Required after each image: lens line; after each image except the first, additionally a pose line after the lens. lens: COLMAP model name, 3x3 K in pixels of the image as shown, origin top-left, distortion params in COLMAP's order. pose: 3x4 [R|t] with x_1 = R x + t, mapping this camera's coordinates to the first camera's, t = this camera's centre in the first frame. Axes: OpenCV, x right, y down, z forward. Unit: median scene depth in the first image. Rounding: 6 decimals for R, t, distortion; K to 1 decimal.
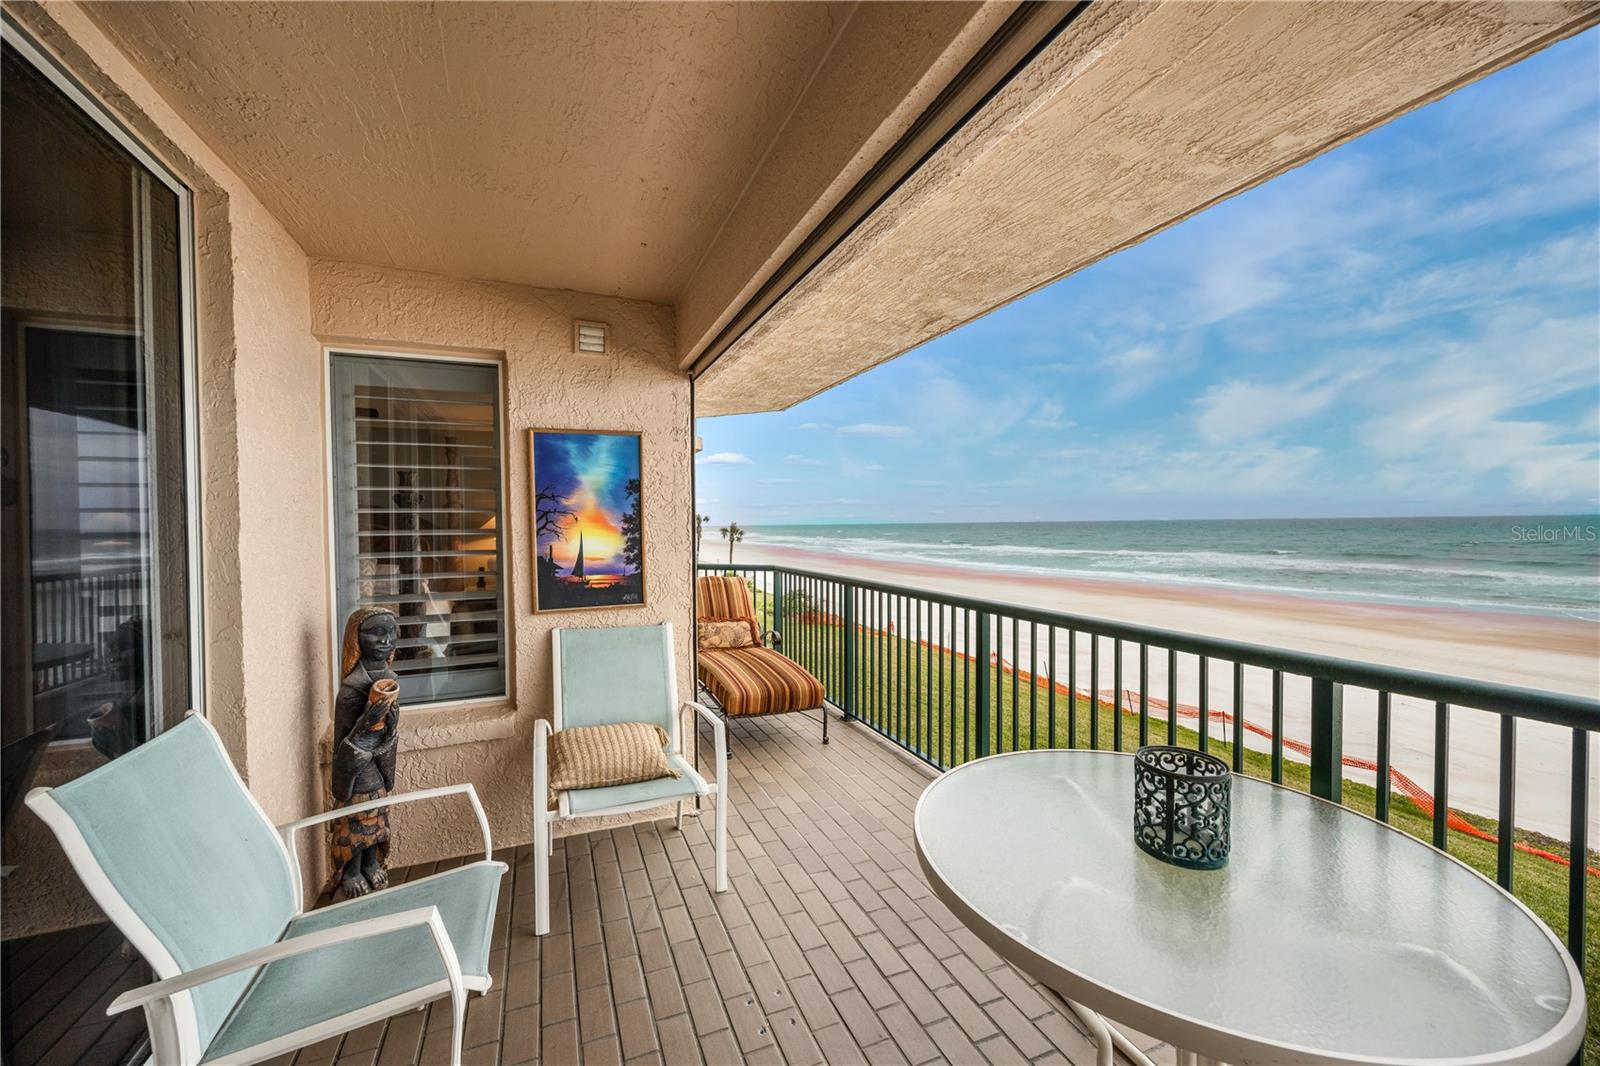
lens RADIAL K [[603.6, 0, 792.0], [0, 603.6, 535.4], [0, 0, 1]] dist [0.000685, 0.000144]
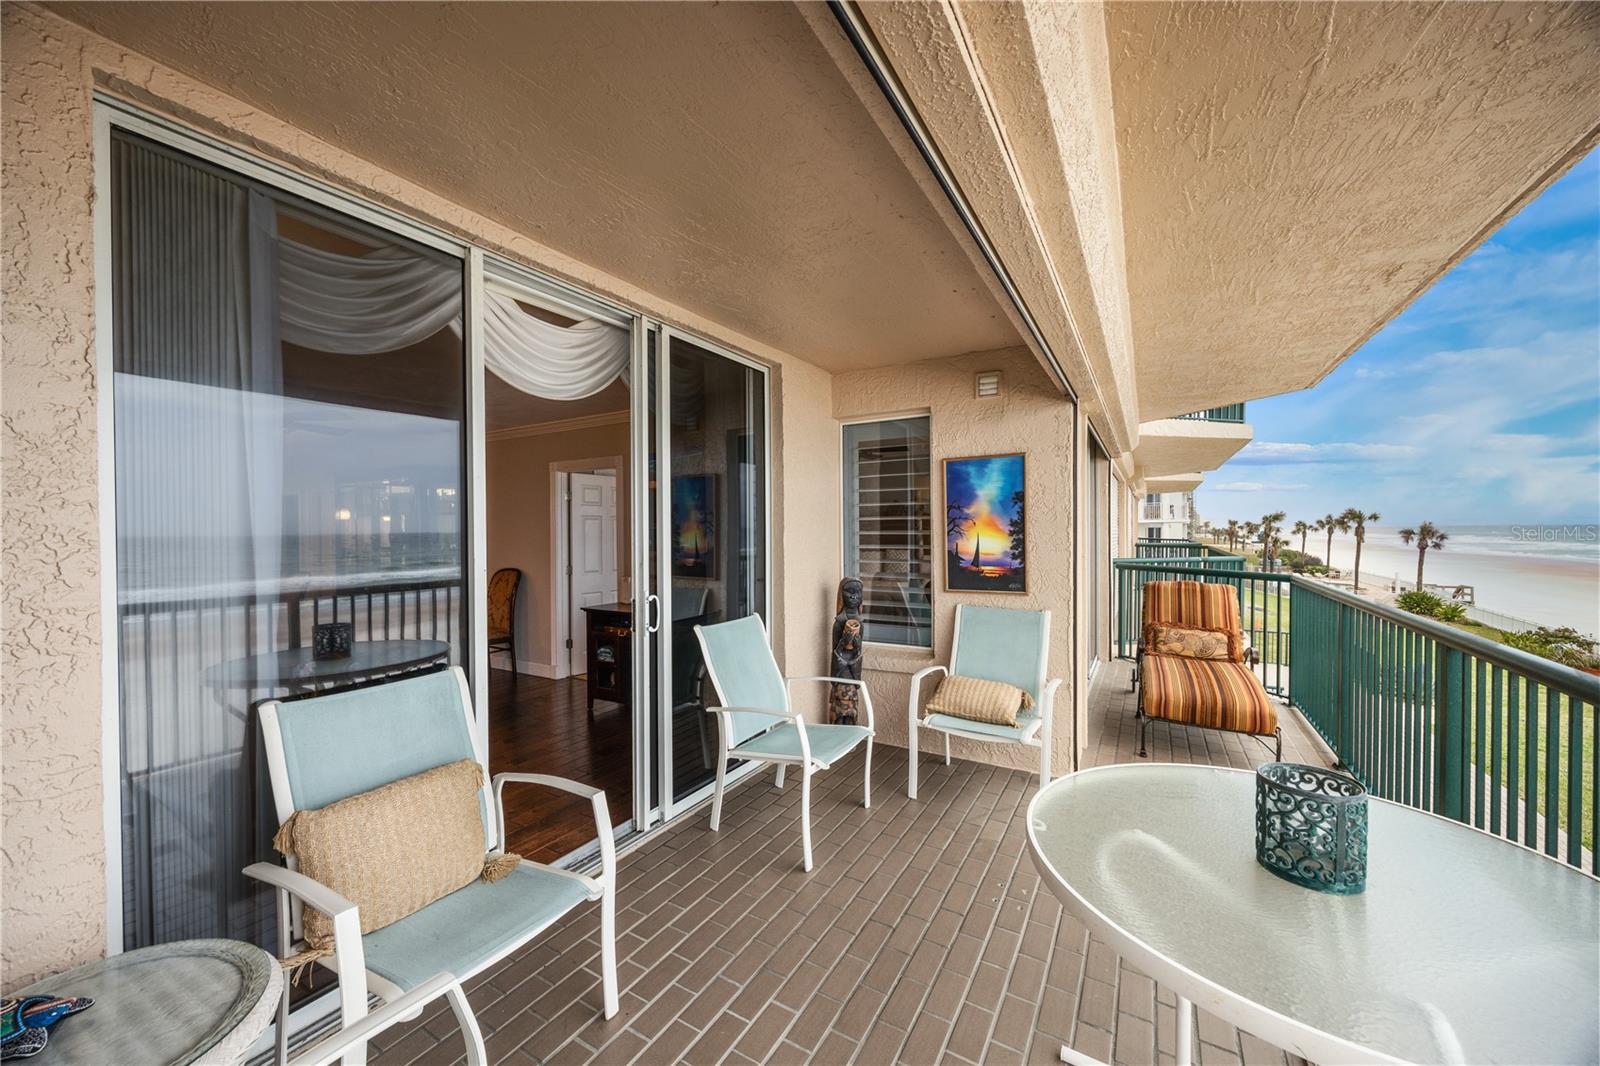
lens RADIAL K [[603.6, 0, 795.3], [0, 603.6, 535.5], [0, 0, 1]] dist [0.000685, 0.000144]
pose [[0.606143, 0.014481, -0.795224, 0.451665], [-0.013961, 0.999874, 0.007566, -0.005155], [0.795233, 0.006516, 0.606269, -0.117779]]
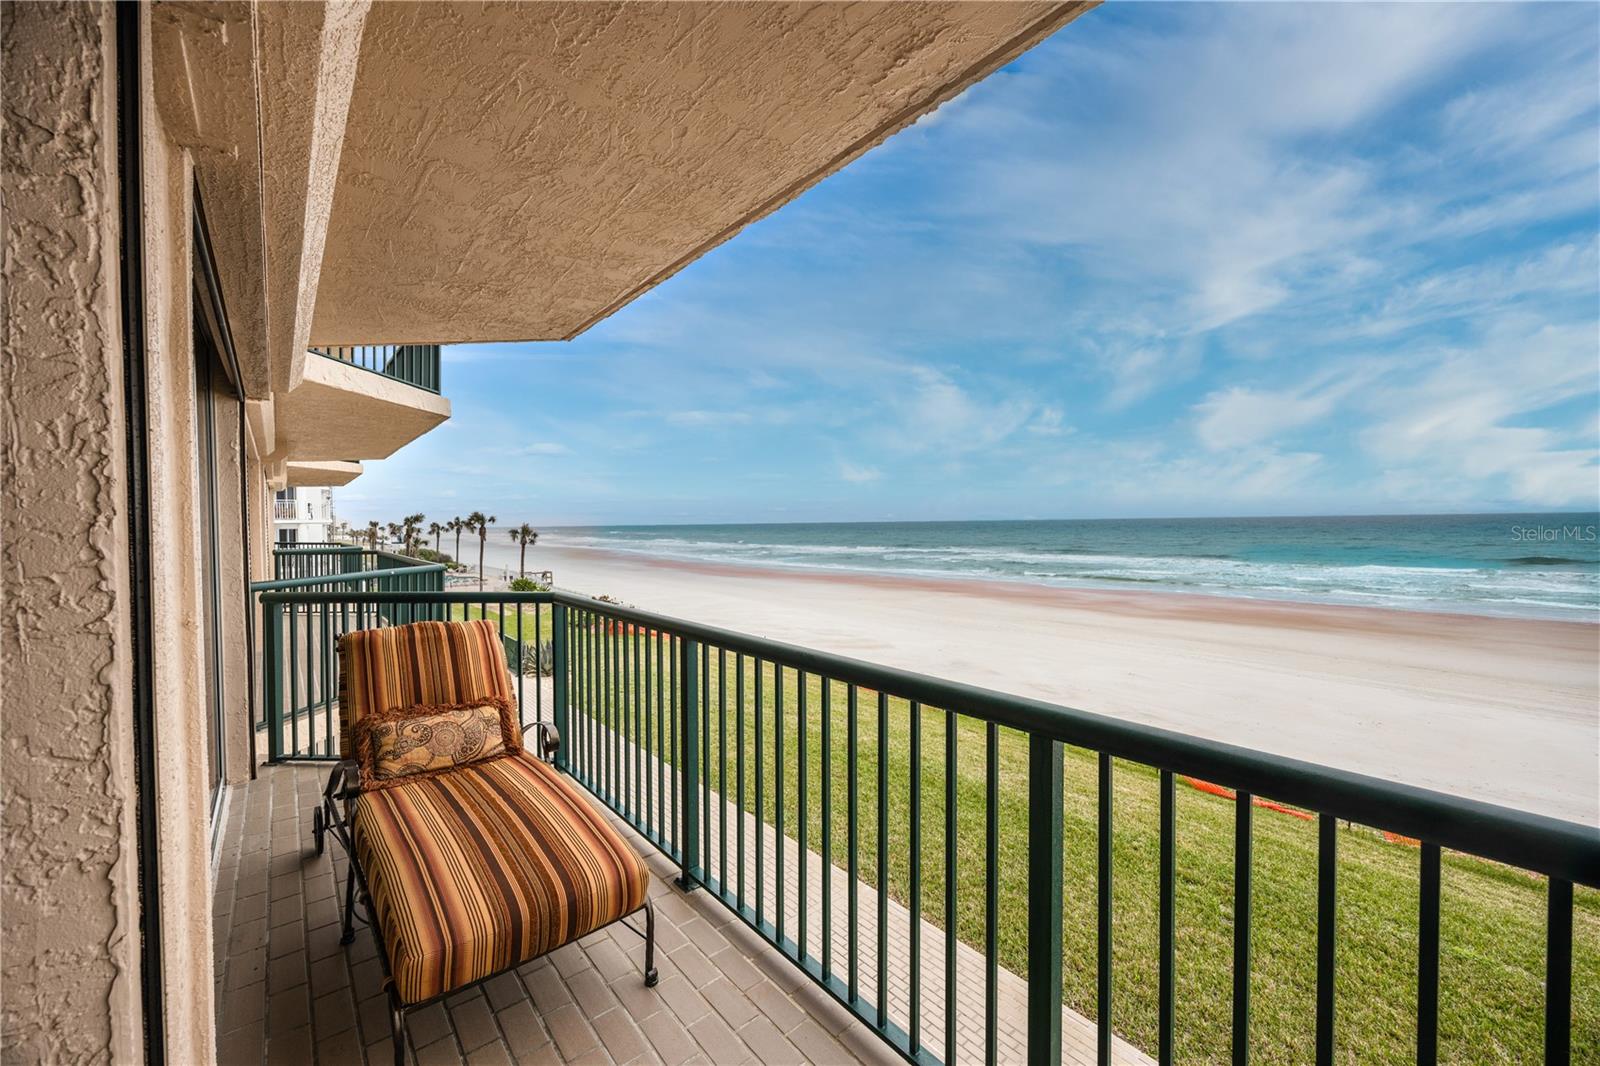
lens RADIAL K [[603.6, 0, 796.5], [0, 603.6, 536.3], [0, 0, 1]] dist [0.000685, 0.000144]
pose [[0.948598, -0.006152, 0.316425, 0.022776], [0.006148, 0.999981, 0.001012, -0.014603], [-0.316425, 0.000985, 0.948617, 0.710217]]
